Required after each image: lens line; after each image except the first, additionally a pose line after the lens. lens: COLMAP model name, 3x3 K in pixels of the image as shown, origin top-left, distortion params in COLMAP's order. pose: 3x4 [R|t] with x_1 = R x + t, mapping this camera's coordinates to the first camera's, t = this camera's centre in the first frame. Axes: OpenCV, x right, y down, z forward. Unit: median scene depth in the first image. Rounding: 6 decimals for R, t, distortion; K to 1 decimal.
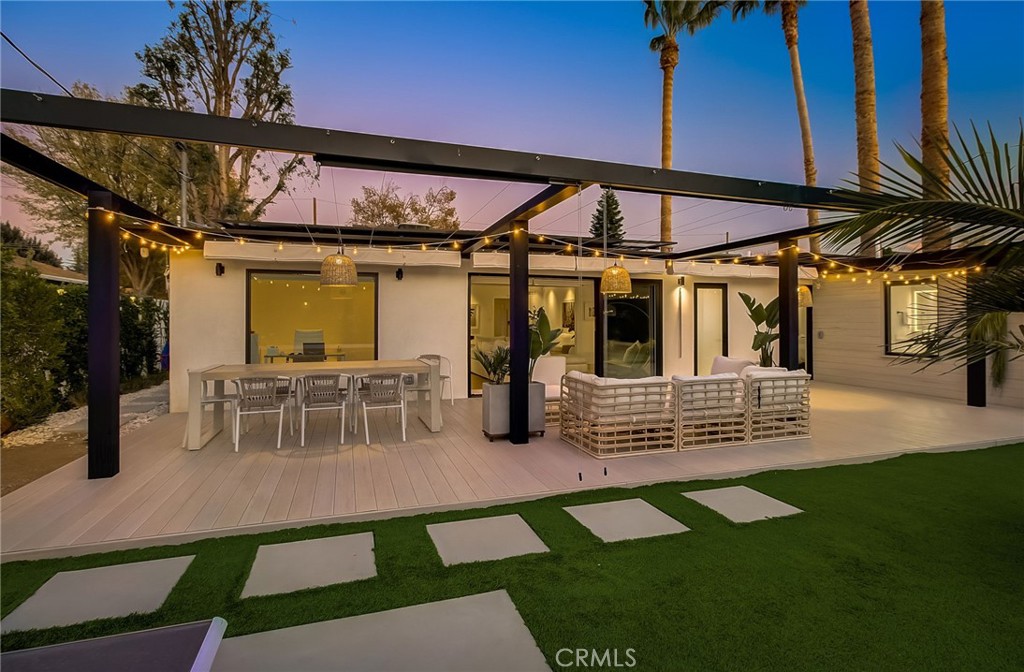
lens RADIAL K [[507.2, 0, 527.1], [0, 507.2, 322.7], [0, 0, 1]] dist [-0.003598, 0.002047]
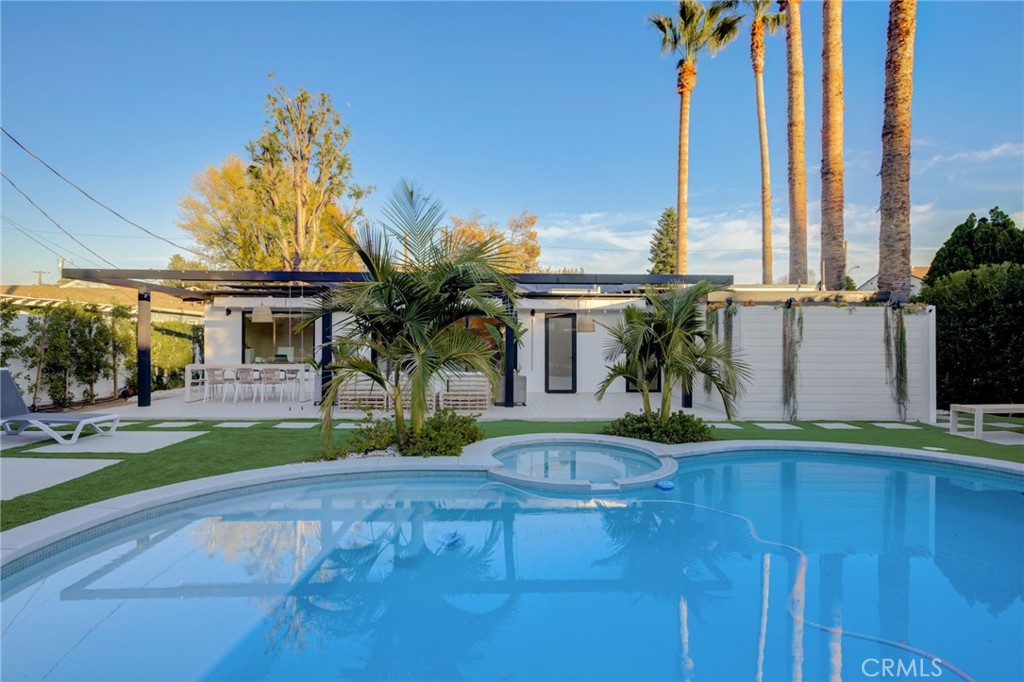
lens RADIAL K [[566.2, 0, 507.0], [0, 566.2, 348.2], [0, 0, 1]] dist [-0.007339, -0.002270]
pose [[0.950166, 0.005682, -0.311693, 0.400309], [-0.004191, 0.999976, 0.005455, 0.002780], [0.311717, -0.003877, 0.950167, -0.244878]]
